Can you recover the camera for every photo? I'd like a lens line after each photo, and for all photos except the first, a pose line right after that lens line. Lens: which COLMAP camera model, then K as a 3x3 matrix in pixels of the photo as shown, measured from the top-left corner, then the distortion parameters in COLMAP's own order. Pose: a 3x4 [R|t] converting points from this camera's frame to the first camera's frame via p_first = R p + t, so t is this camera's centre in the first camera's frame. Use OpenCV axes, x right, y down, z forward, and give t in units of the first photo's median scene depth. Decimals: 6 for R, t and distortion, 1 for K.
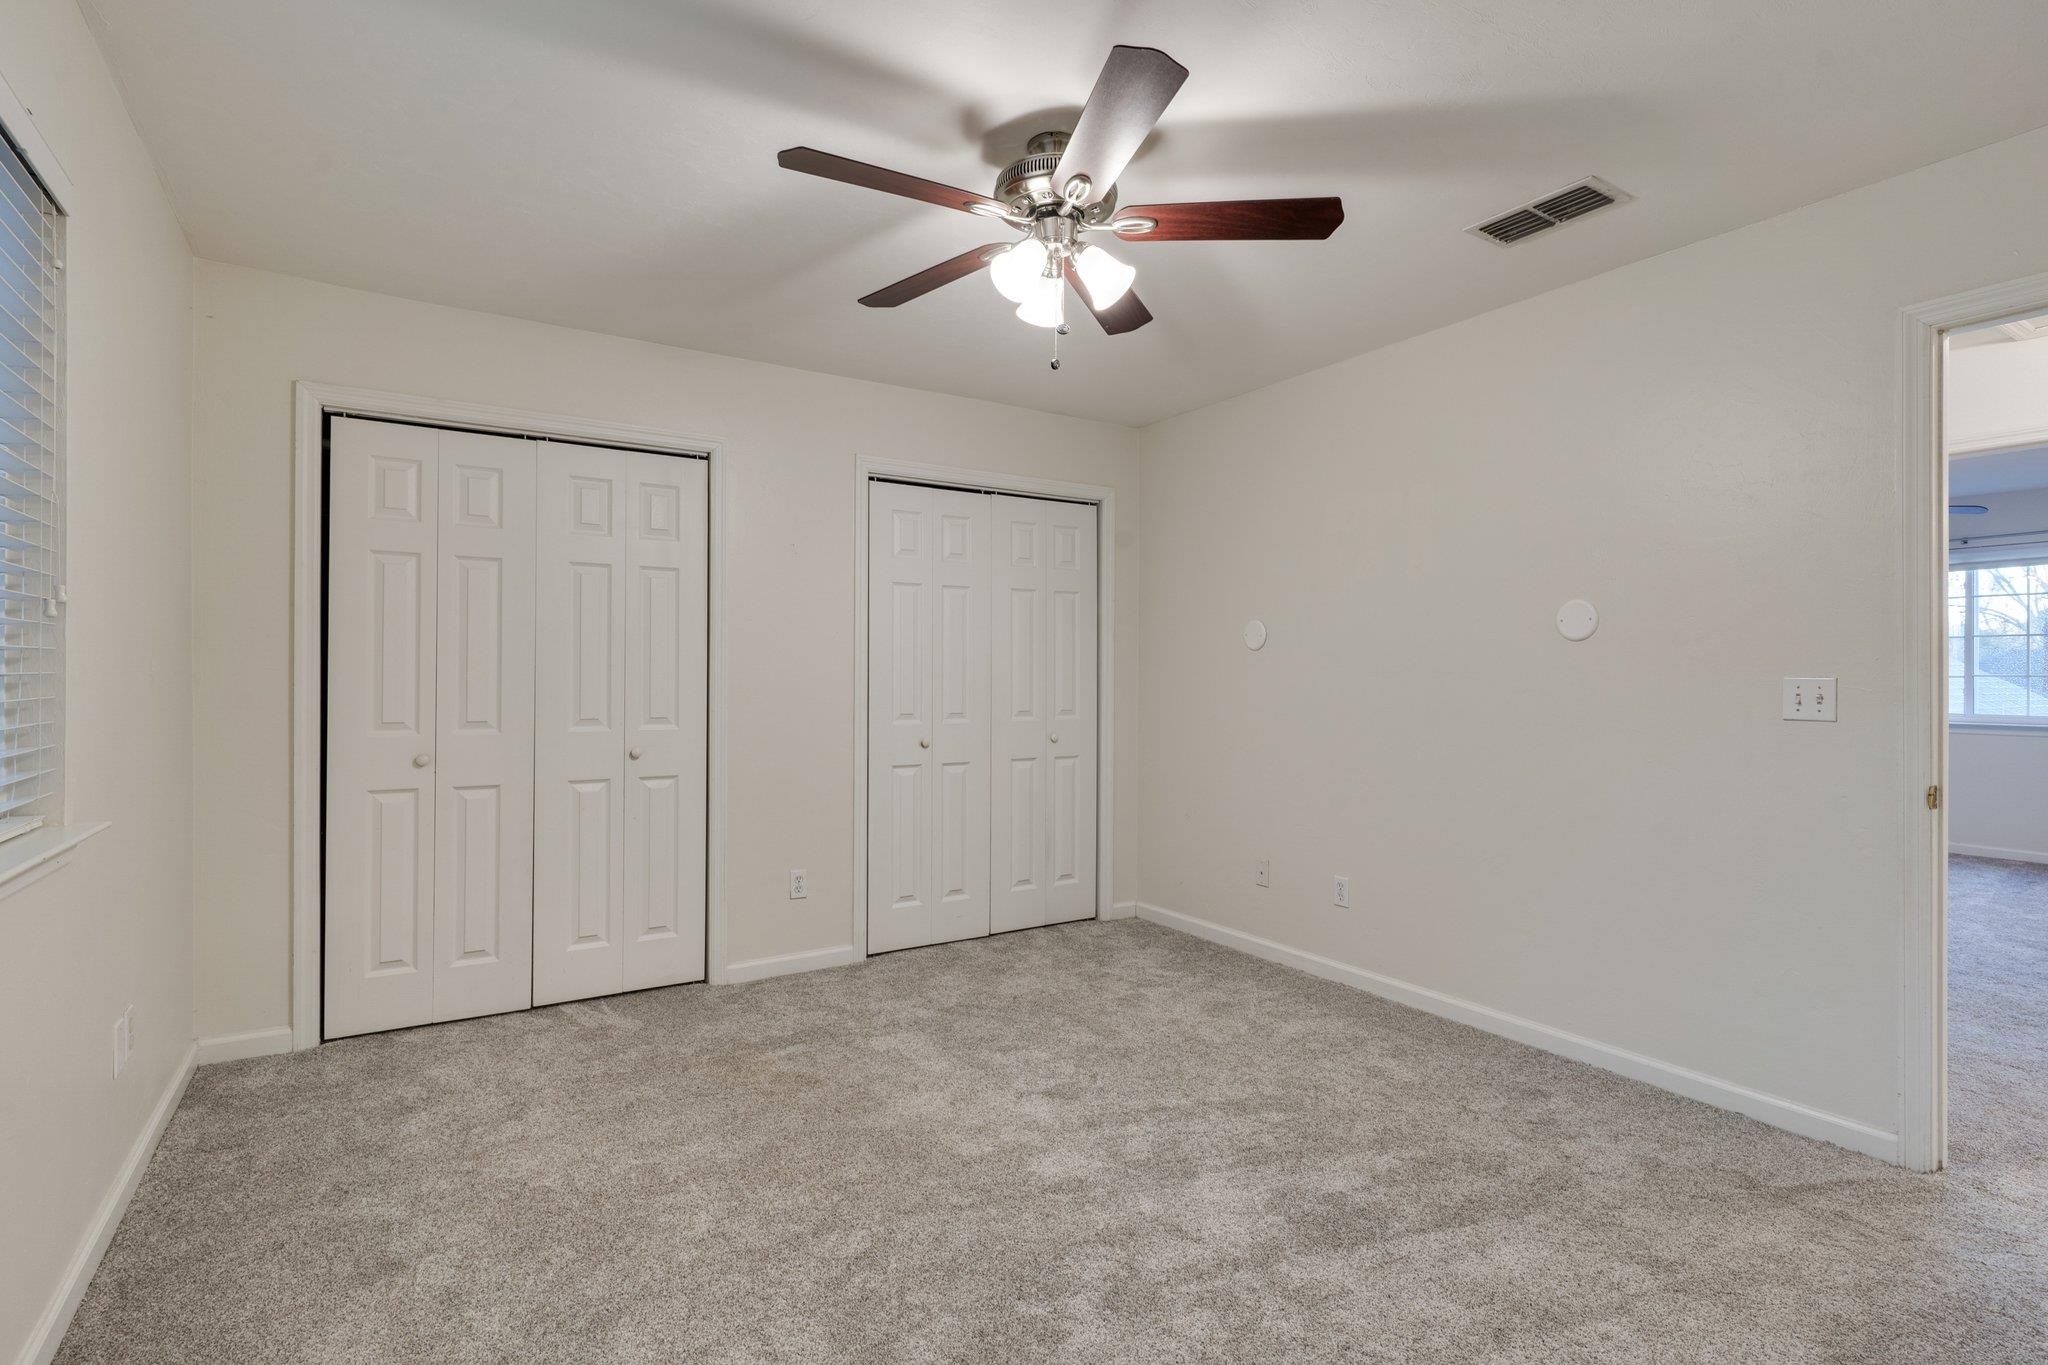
lens RADIAL K [[988.5, 0, 1031.1], [0, 988.5, 681.4], [0, 0, 1]] dist [0.003310, -0.000483]
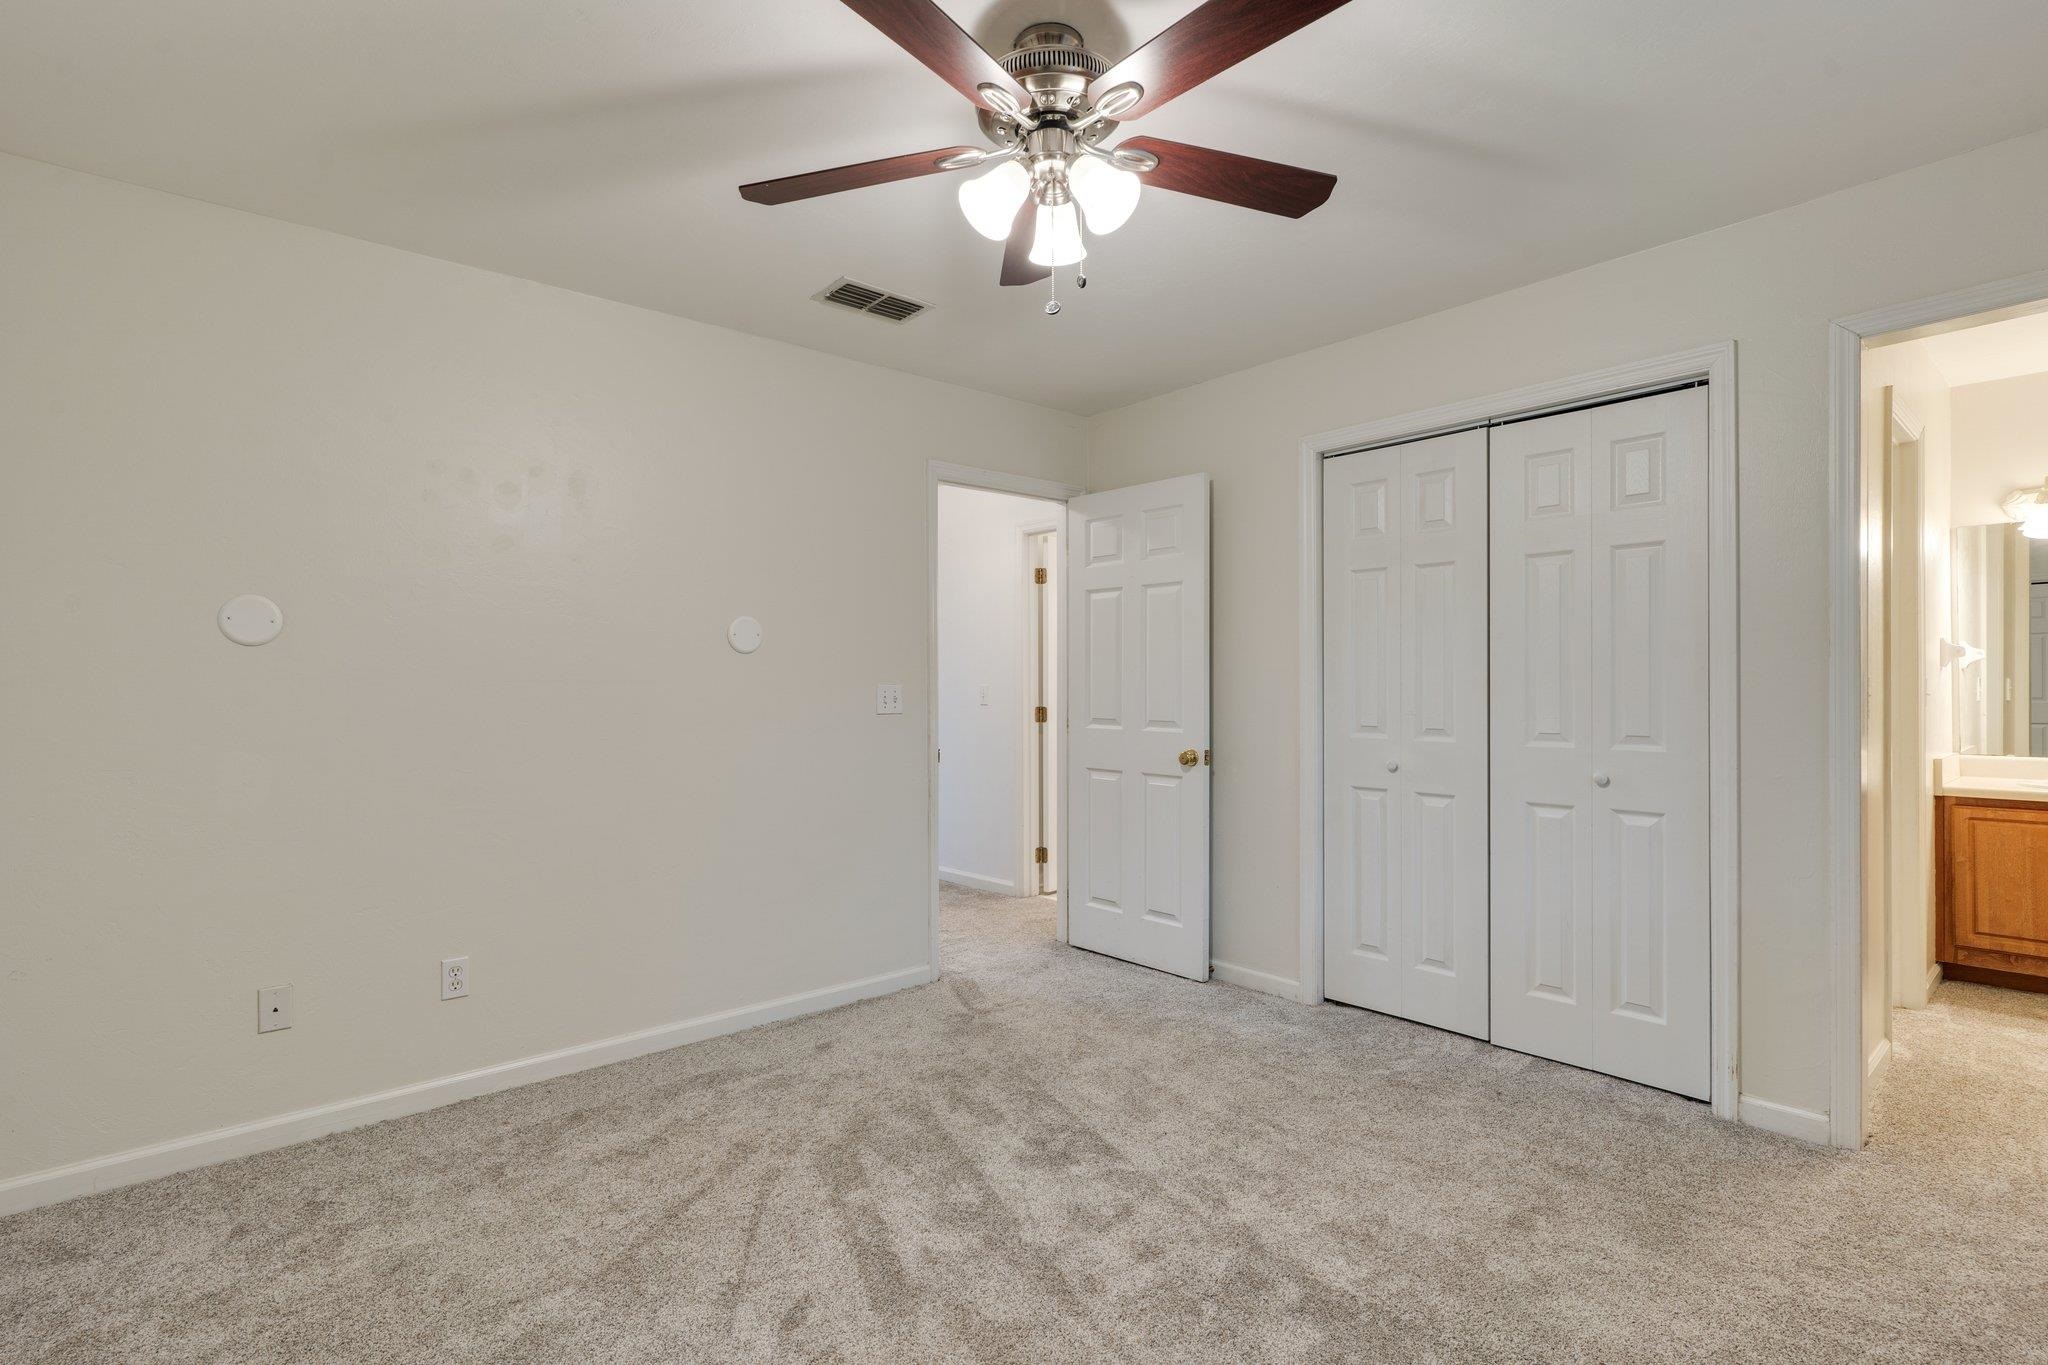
lens RADIAL K [[988.5, 0, 1000.6], [0, 988.5, 687.7], [0, 0, 1]] dist [0.003310, -0.000483]
pose [[-0.144403, -0.003123, 0.989514, -0.718947], [0.010203, 0.999937, 0.004645, -0.005202], [-0.989466, 0.010767, -0.144362, 1.056802]]
